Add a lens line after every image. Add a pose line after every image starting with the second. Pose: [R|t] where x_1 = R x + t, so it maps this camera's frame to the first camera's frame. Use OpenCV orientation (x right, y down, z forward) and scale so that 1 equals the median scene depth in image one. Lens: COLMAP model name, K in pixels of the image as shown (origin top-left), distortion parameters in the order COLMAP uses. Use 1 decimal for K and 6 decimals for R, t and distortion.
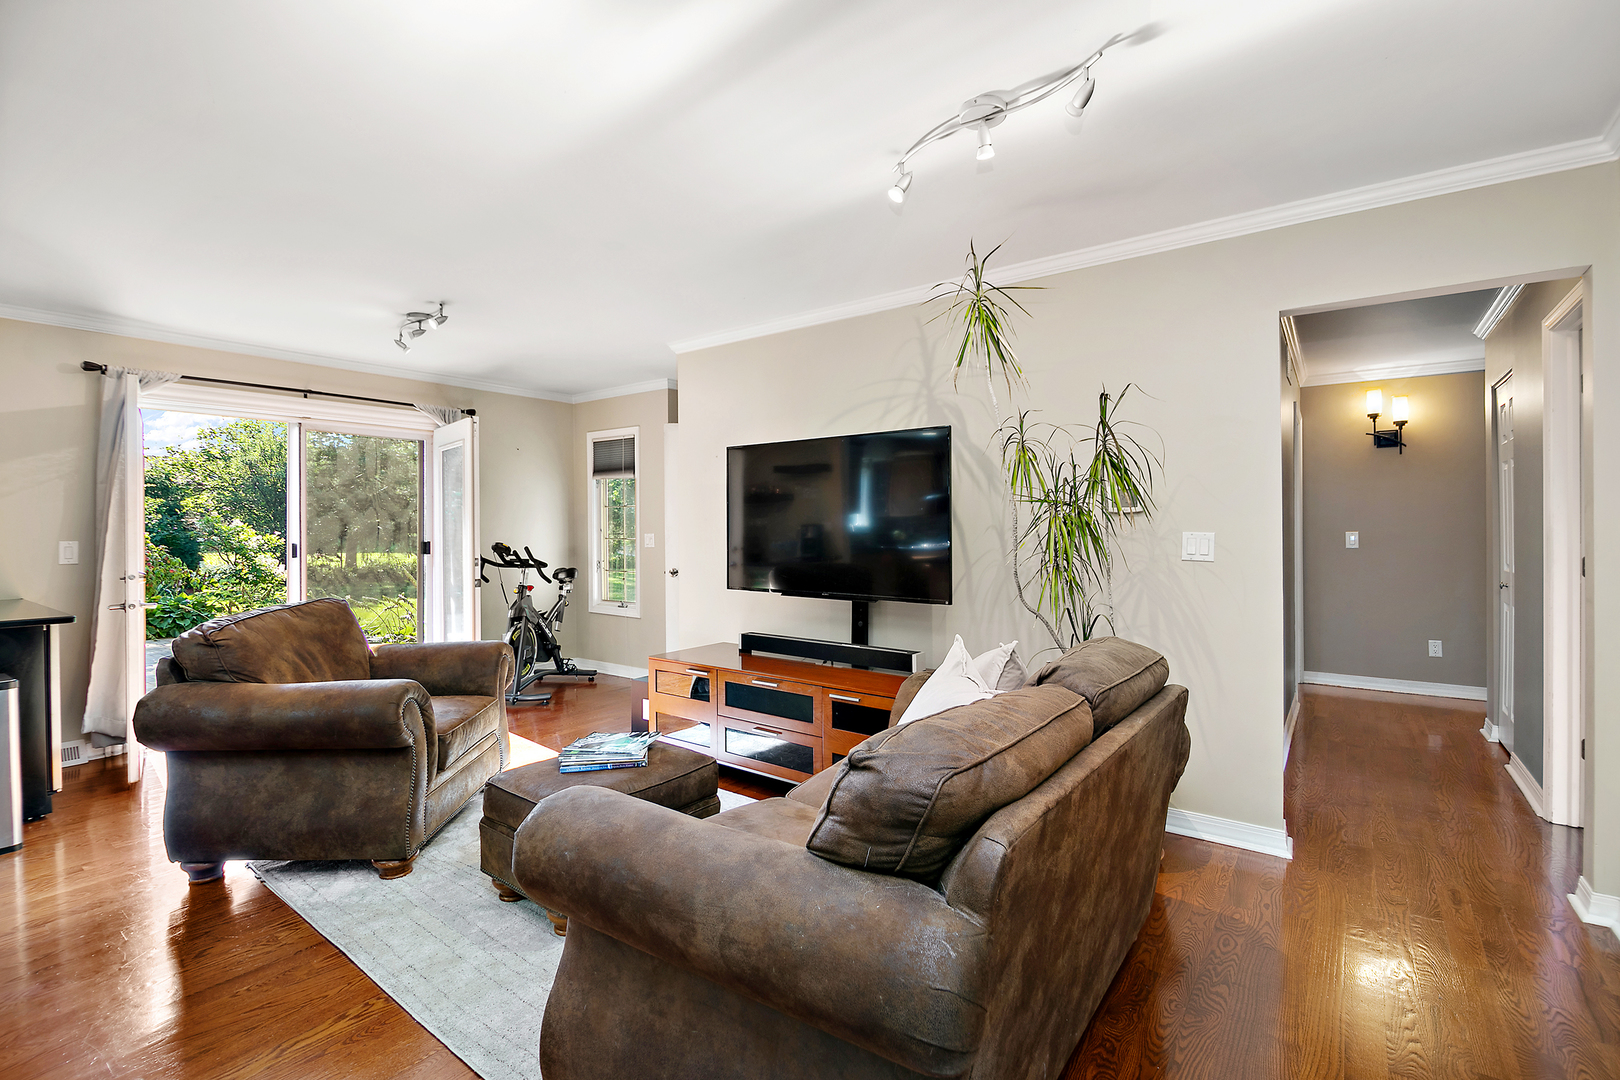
lens RADIAL K [[737.1, 0, 808.5], [0, 737.1, 527.0], [0, 0, 1]] dist [-0.007863, -0.005867]
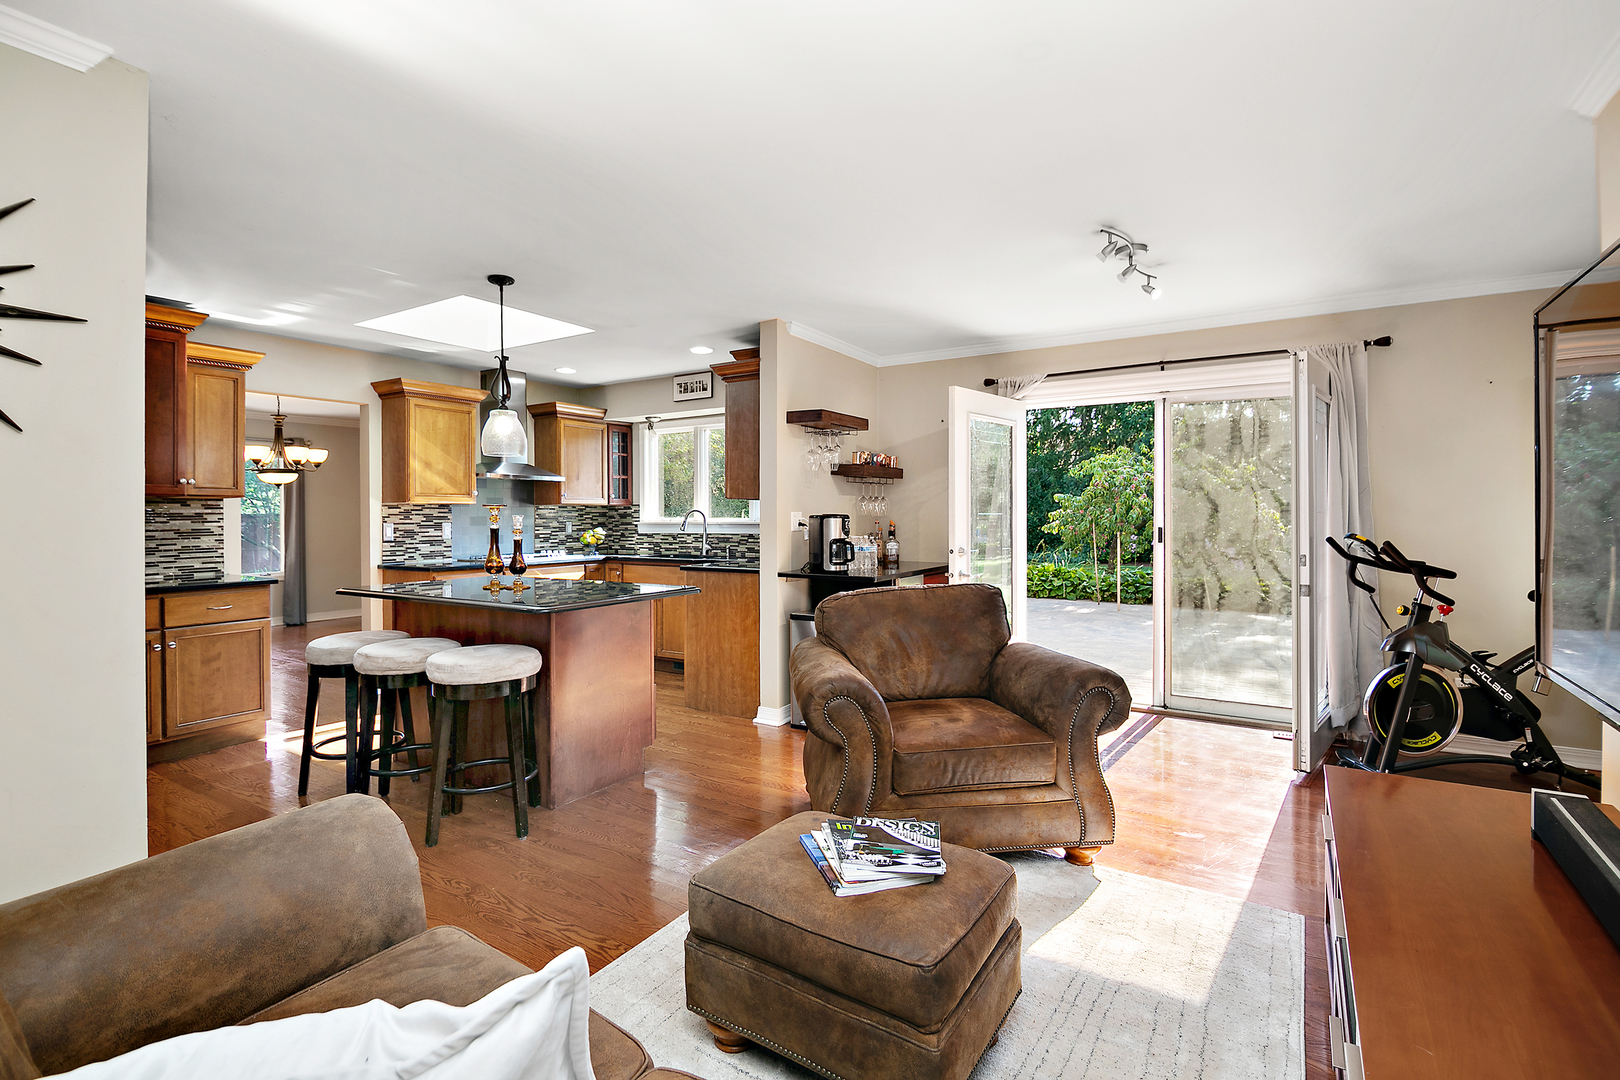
lens RADIAL K [[737.1, 0, 811.1], [0, 737.1, 515.3], [0, 0, 1]] dist [-0.007863, -0.005867]
pose [[0.074234, 0.008428, -0.997205, 0.191356], [0.003956, 0.999954, 0.008746, -0.002638], [0.997233, -0.004595, 0.074197, 0.443524]]
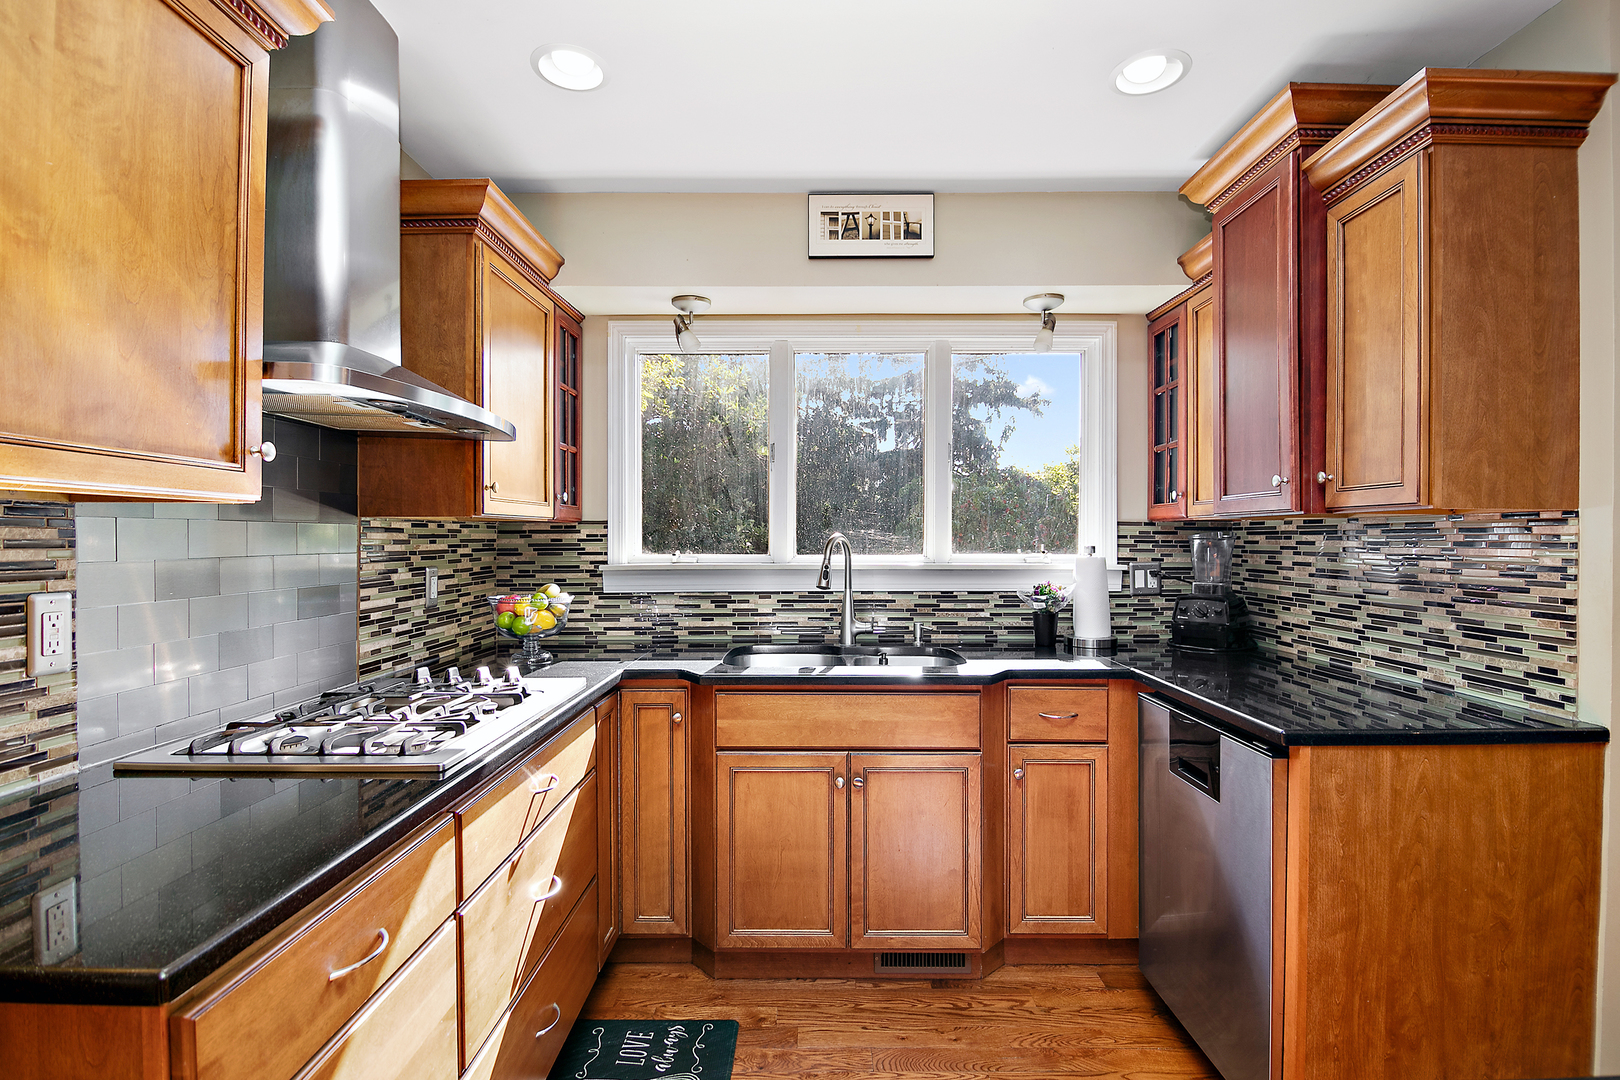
lens RADIAL K [[737.1, 0, 813.9], [0, 737.1, 540.2], [0, 0, 1]] dist [-0.007863, -0.005867]
pose [[0.588378, 0.013035, -0.808481, -0.588754], [-0.007052, 0.999915, 0.010988, -0.004334], [0.808555, -0.000764, 0.588420, 0.064974]]
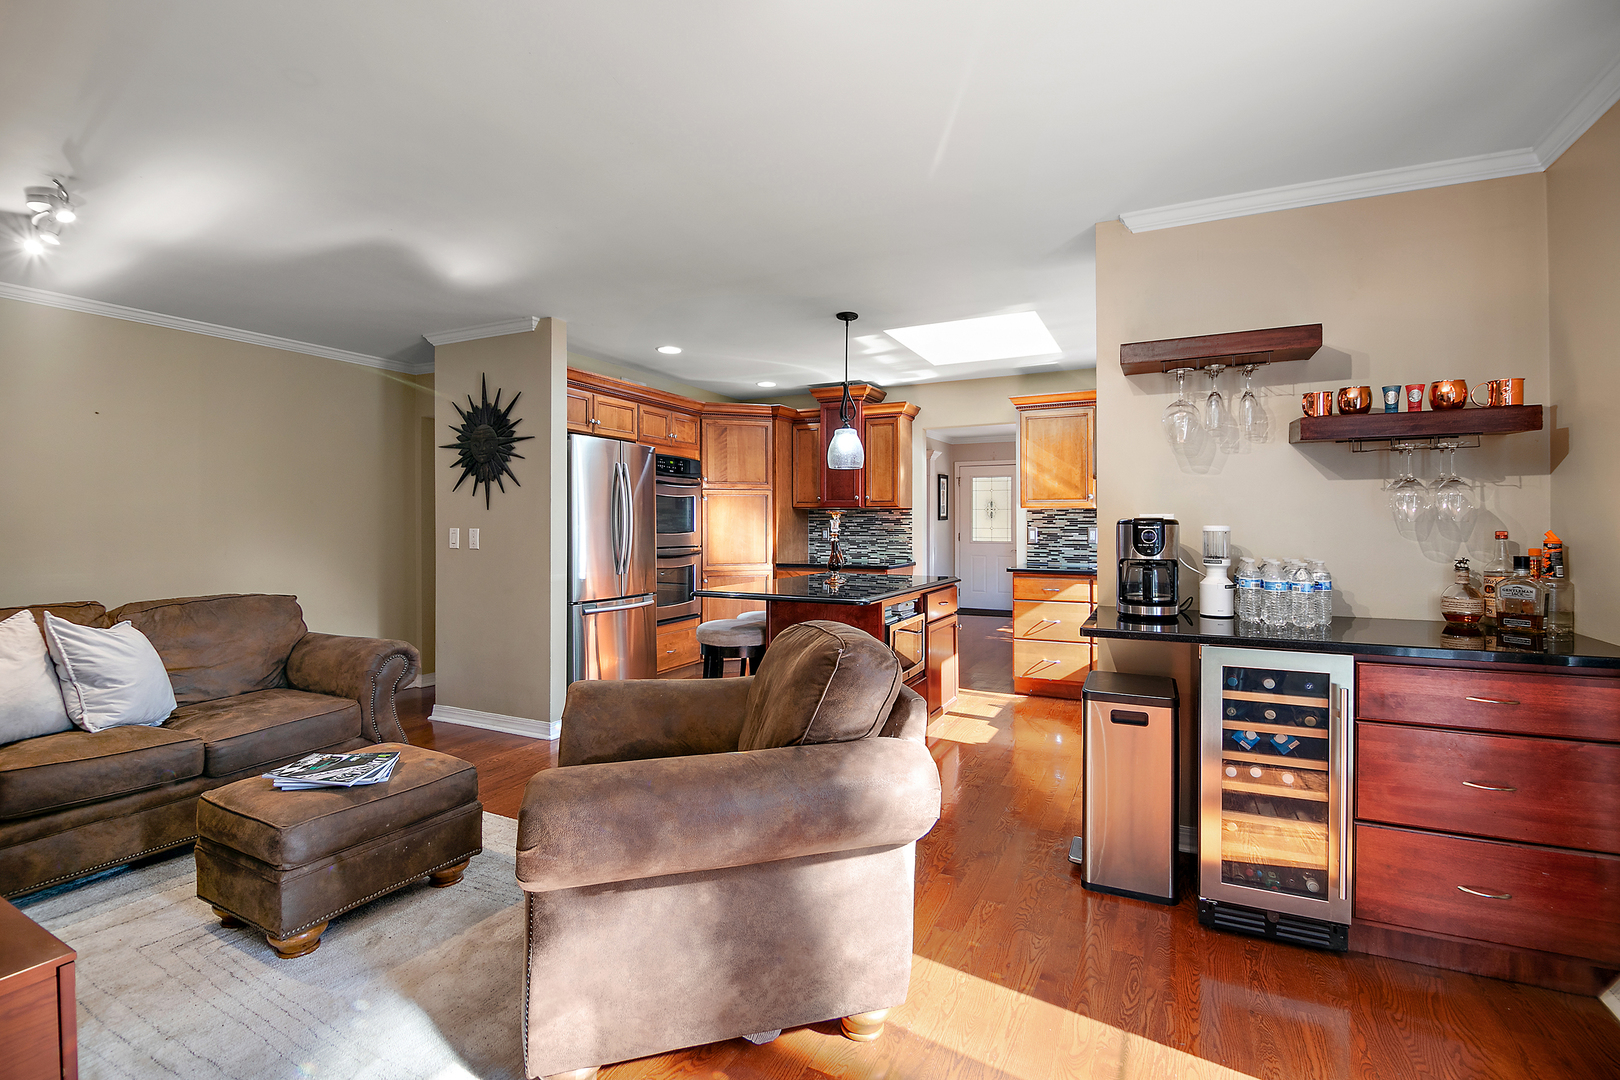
lens RADIAL K [[737.1, 0, 814.4], [0, 737.1, 525.7], [0, 0, 1]] dist [-0.007863, -0.005867]
pose [[-0.984381, 0.009982, -0.175767, -0.319504], [0.009195, 0.999944, 0.005289, 0.003586], [0.175810, 0.003591, -0.984418, 0.960314]]
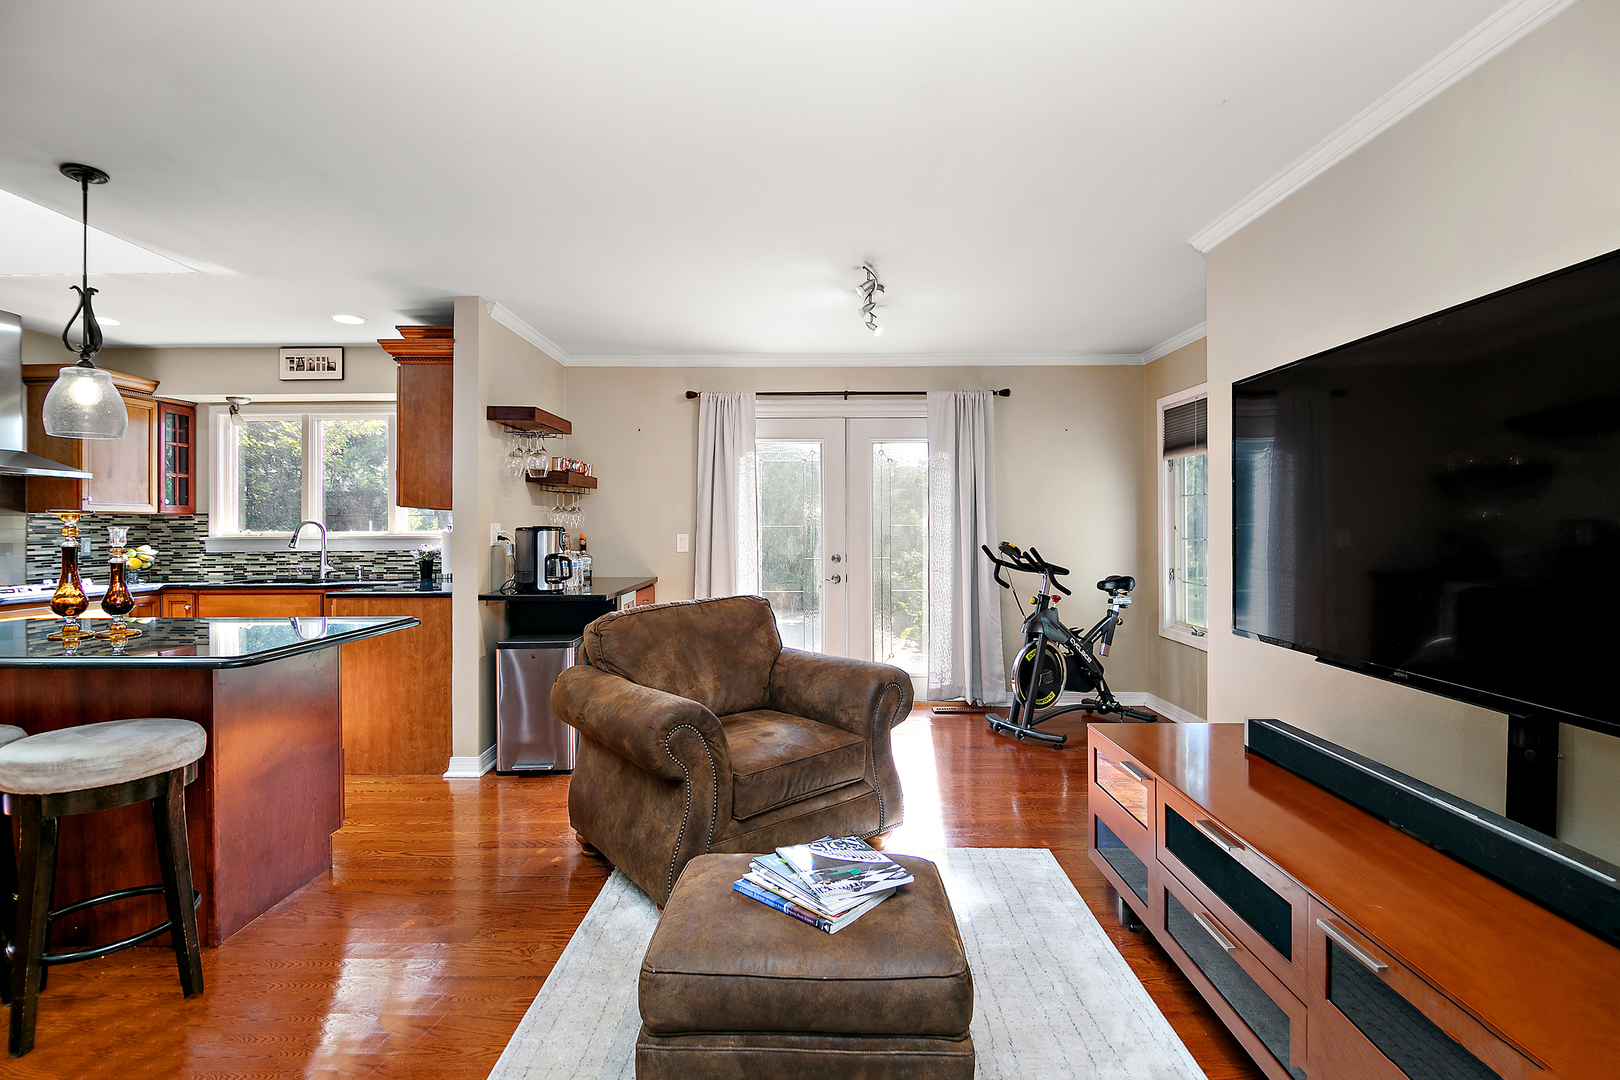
lens RADIAL K [[737.1, 0, 813.0], [0, 737.1, 524.1], [0, 0, 1]] dist [-0.007863, -0.005867]
pose [[0.595138, 0.003135, -0.803617, 0.118069], [-0.001010, 0.999995, 0.003153, -0.001472], [0.803623, -0.001065, 0.595138, 0.310210]]
